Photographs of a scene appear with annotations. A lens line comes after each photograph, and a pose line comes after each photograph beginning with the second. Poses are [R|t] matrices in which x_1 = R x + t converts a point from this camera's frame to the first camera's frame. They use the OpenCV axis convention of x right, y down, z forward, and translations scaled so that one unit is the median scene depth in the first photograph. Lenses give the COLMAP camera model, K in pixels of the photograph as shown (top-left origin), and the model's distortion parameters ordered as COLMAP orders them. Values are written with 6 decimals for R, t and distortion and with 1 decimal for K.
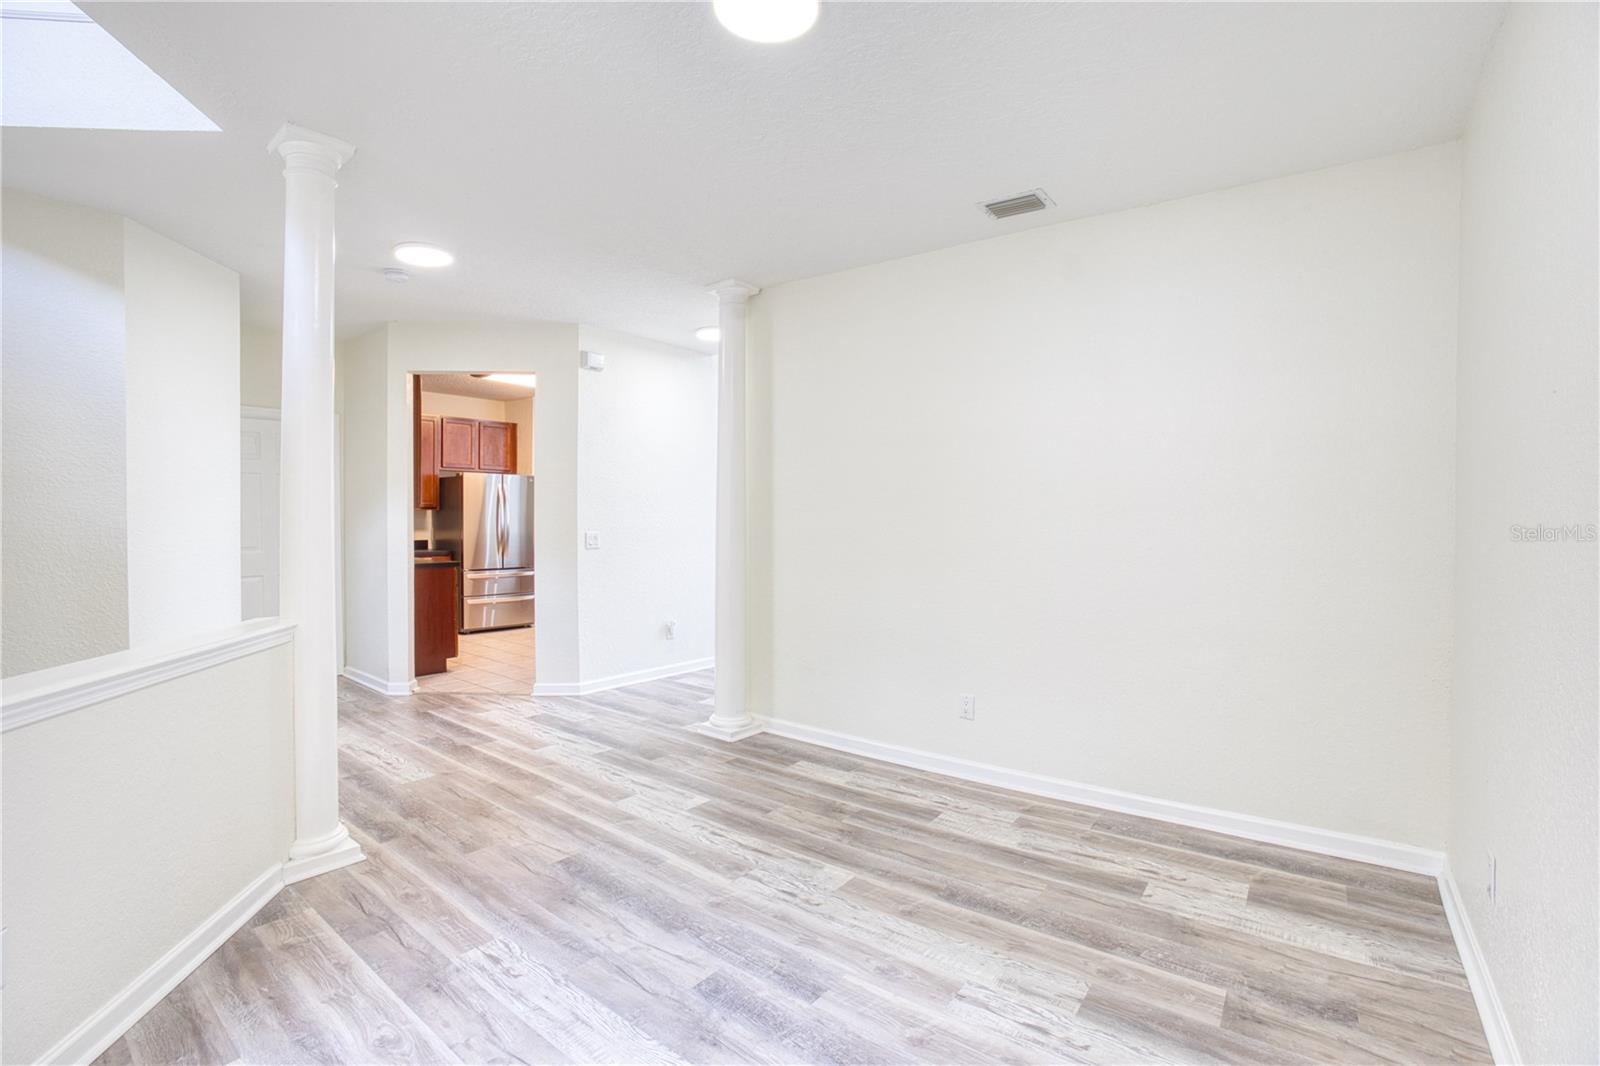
lens RADIAL K [[720.5, 0, 800.0], [0, 720.5, 533.0], [0, 0, 1]] dist [-0.120944, 0.025295]
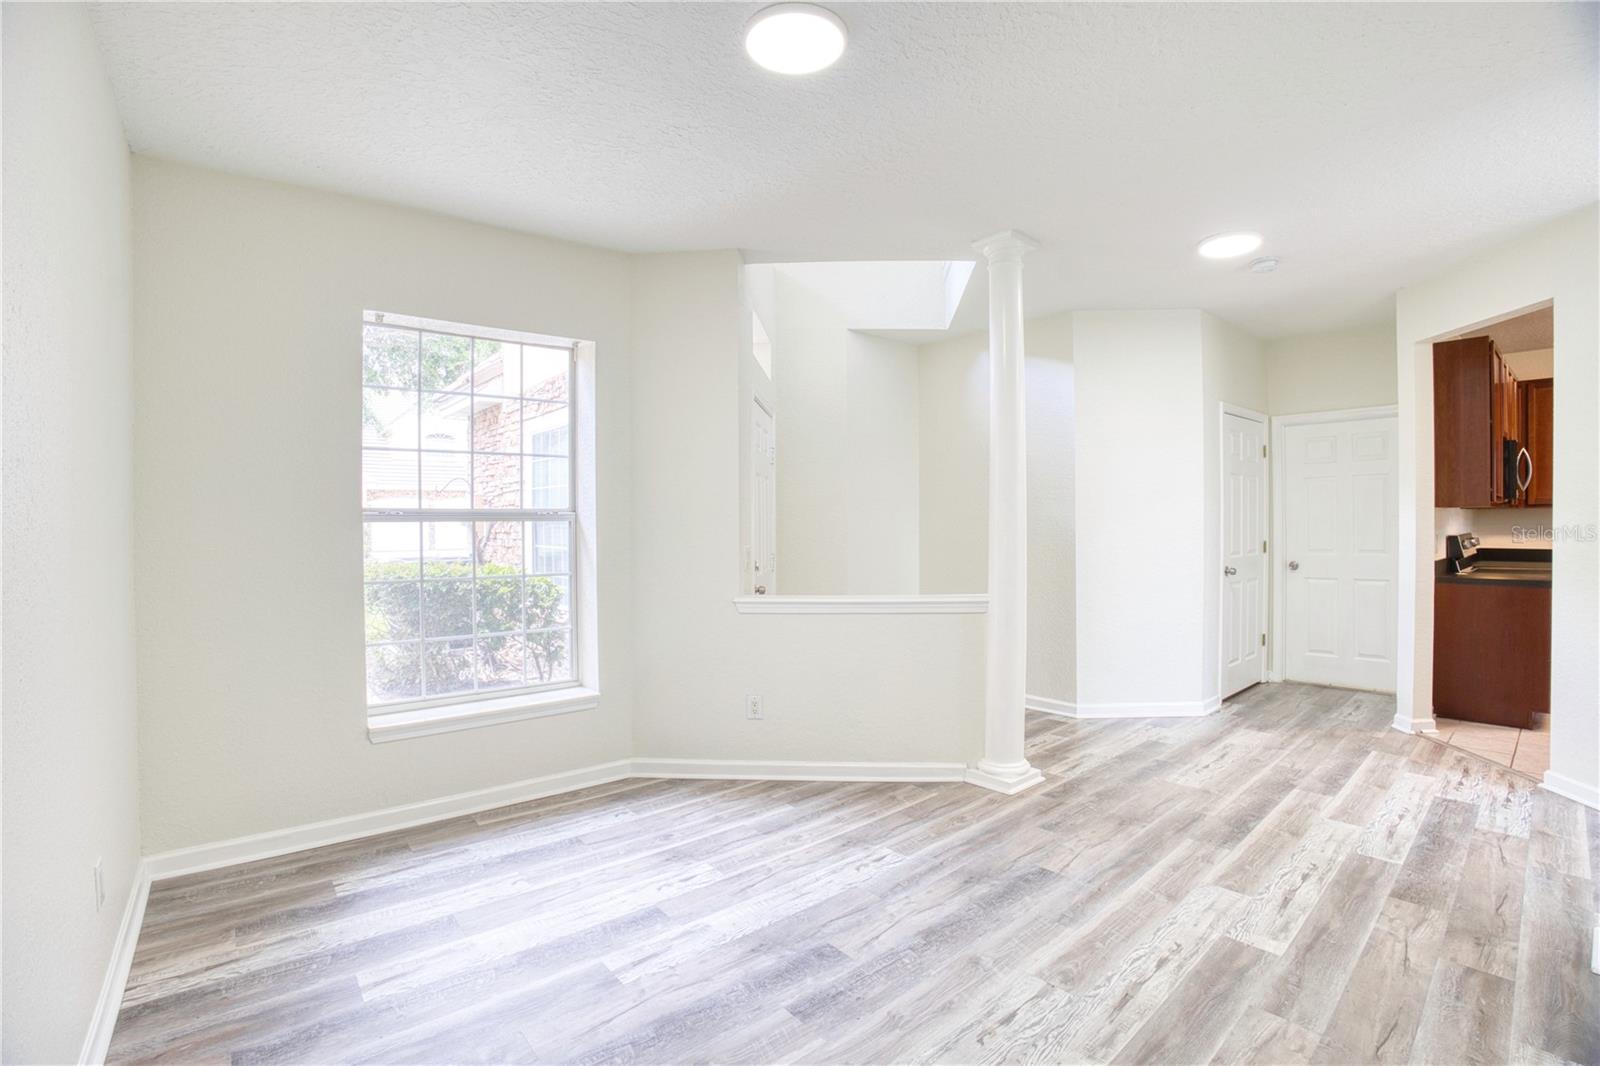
lens RADIAL K [[720.5, 0, 800.0], [0, 720.5, 533.0], [0, 0, 1]] dist [-0.120944, 0.025295]
pose [[-0.237890, 0.006068, -0.971273, 0.558891], [-0.008466, 0.999930, 0.008320, -0.010474], [0.971255, 0.010202, -0.237822, 0.714294]]
